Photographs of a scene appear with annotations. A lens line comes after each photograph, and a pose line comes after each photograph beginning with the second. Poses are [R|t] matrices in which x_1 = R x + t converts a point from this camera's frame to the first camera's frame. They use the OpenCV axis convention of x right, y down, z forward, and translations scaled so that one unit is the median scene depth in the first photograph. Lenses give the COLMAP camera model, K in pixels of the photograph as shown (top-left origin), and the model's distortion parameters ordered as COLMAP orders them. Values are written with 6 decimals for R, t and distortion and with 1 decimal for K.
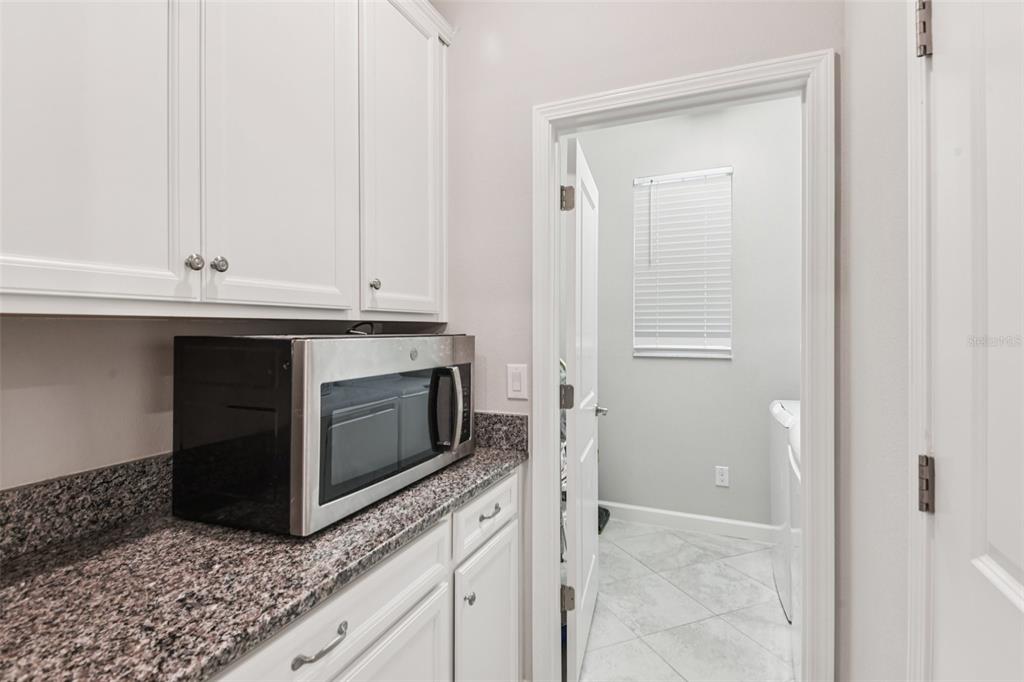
lens RADIAL K [[493.5, 0, 506.8], [0, 493.5, 329.0], [0, 0, 1]] dist [0.087647, -0.049553]
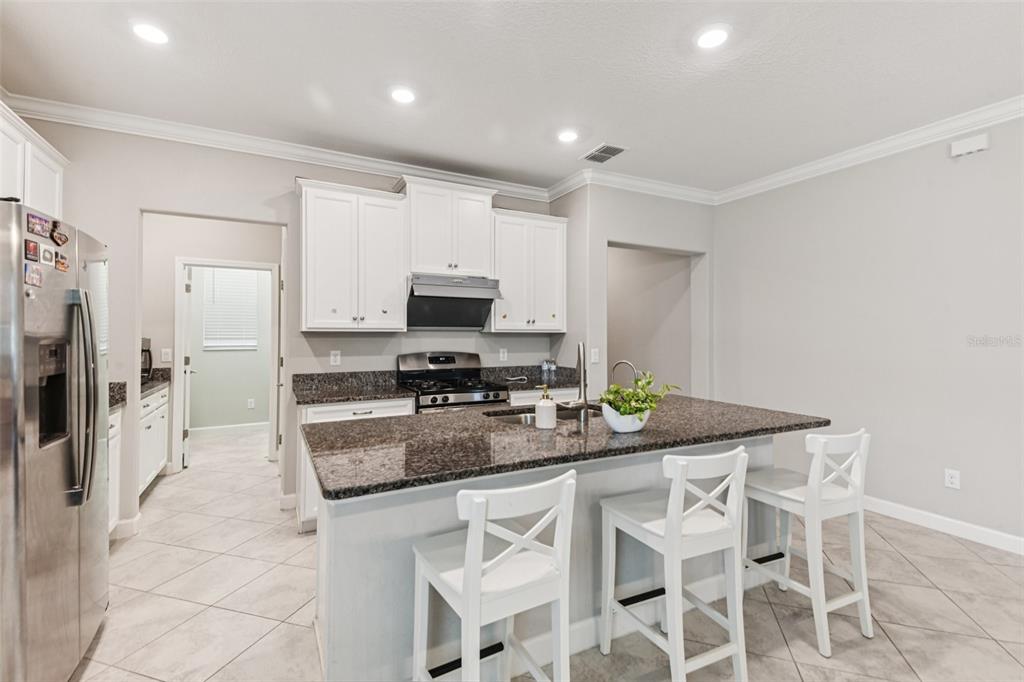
lens RADIAL K [[463.9, 0, 507.2], [0, 463.9, 333.9], [0, 0, 1]] dist [0.075939, -0.038498]
pose [[0.638917, 0.007111, 0.769243, -0.493639], [-0.004775, 0.999975, -0.005277, -0.003816], [-0.769261, -0.000302, 0.638935, -1.298871]]
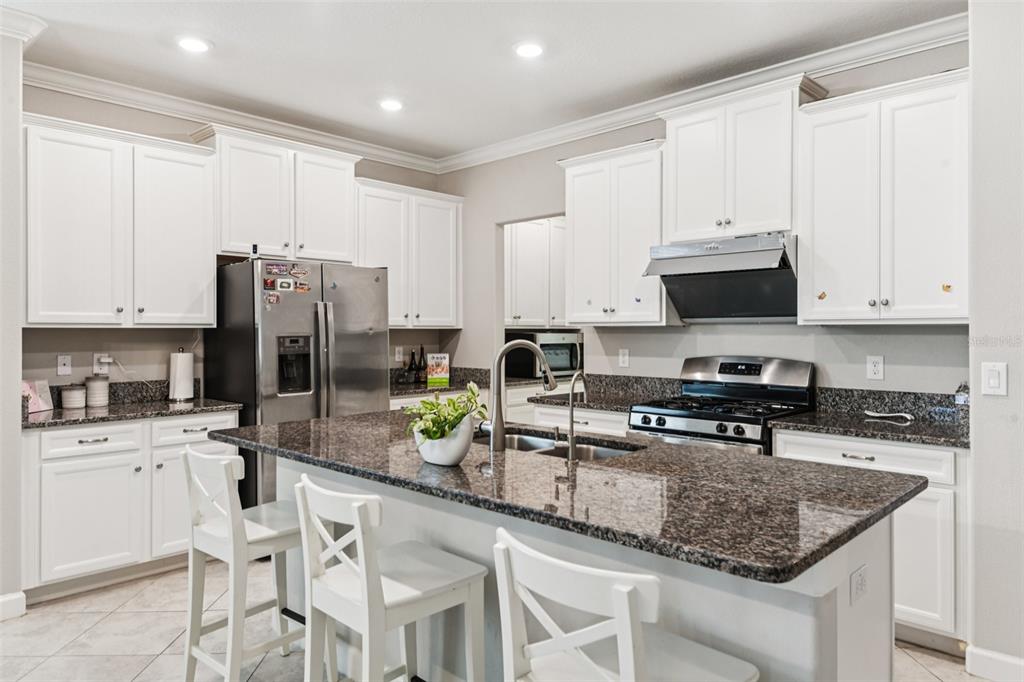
lens RADIAL K [[670.1, 0, 492.8], [0, 670.1, 337.9], [0, 0, 1]] dist [0.063480, 0.000249]
pose [[0.931535, 0.008371, -0.363555, 0.492450], [-0.003244, 0.999887, 0.014709, -0.009771], [0.363636, -0.012522, 0.931457, -1.653931]]
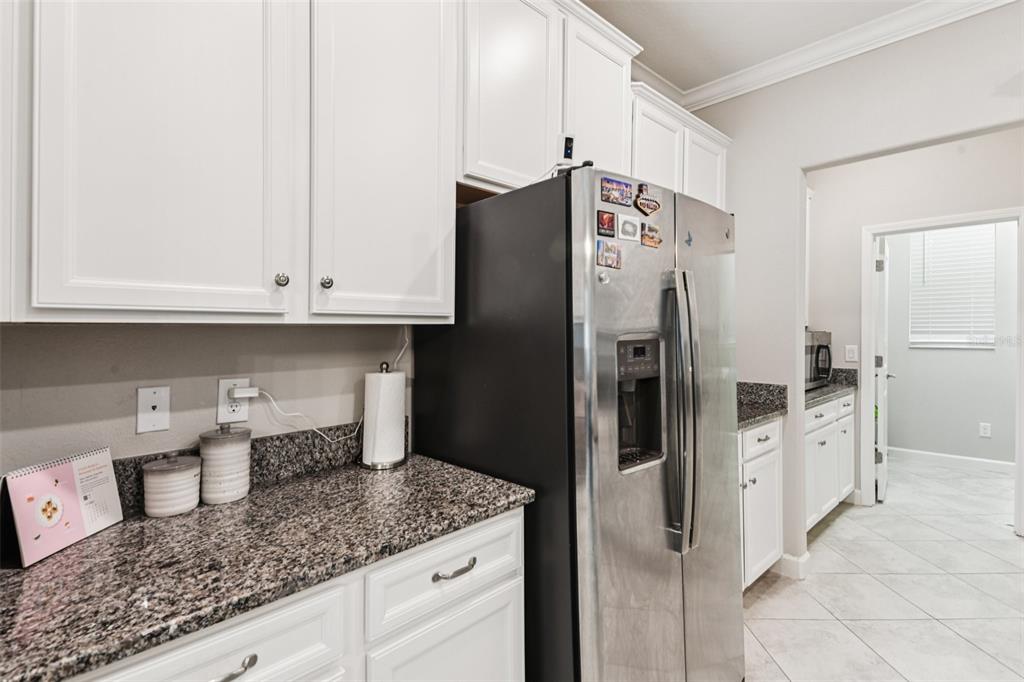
lens RADIAL K [[493.5, 0, 506.8], [0, 493.5, 329.0], [0, 0, 1]] dist [0.087647, -0.049553]
pose [[0.927648, 0.000778, -0.373455, -0.337168], [0.000406, 0.999995, 0.003092, -0.004187], [0.373456, -0.003020, 0.927643, -0.995236]]
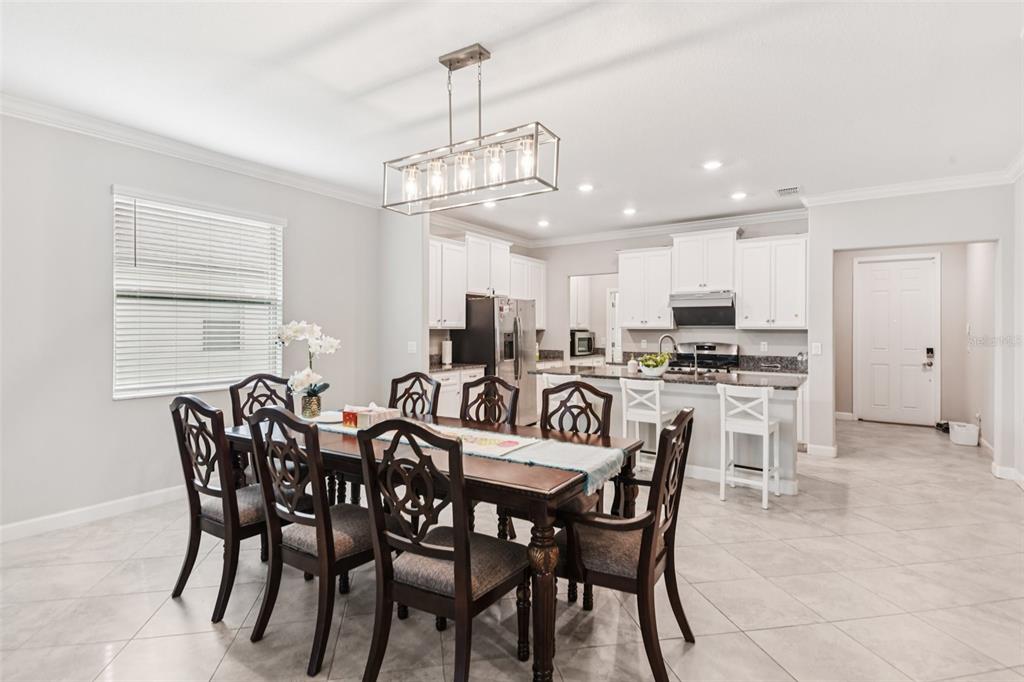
lens RADIAL K [[511.1, 0, 508.6], [0, 511.1, 332.0], [0, 0, 1]] dist [0.136361, -0.000042]
pose [[0.983631, 0.009249, -0.179957, 0.009017], [-0.008252, 0.999946, 0.006290, -0.010497], [0.180005, -0.004702, 0.983654, -2.726499]]
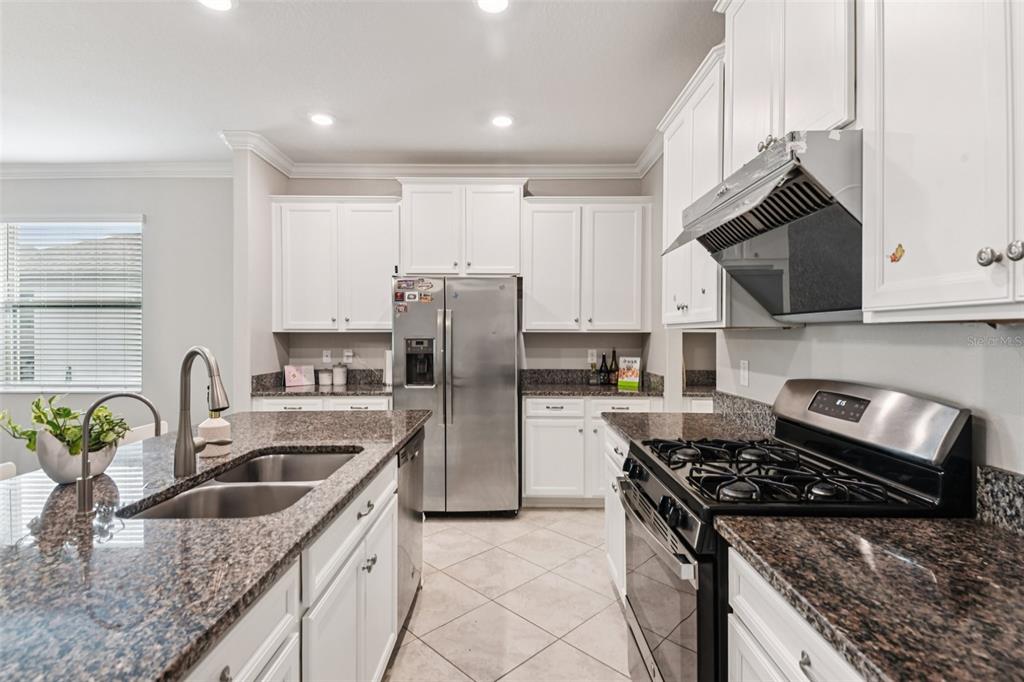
lens RADIAL K [[493.5, 0, 506.8], [0, 493.5, 329.0], [0, 0, 1]] dist [0.087647, -0.049553]
pose [[0.388482, -0.004181, -0.921447, 0.823857], [-0.000611, 0.999988, -0.004795, -0.009538], [0.921456, 0.002426, 0.388475, -0.784337]]
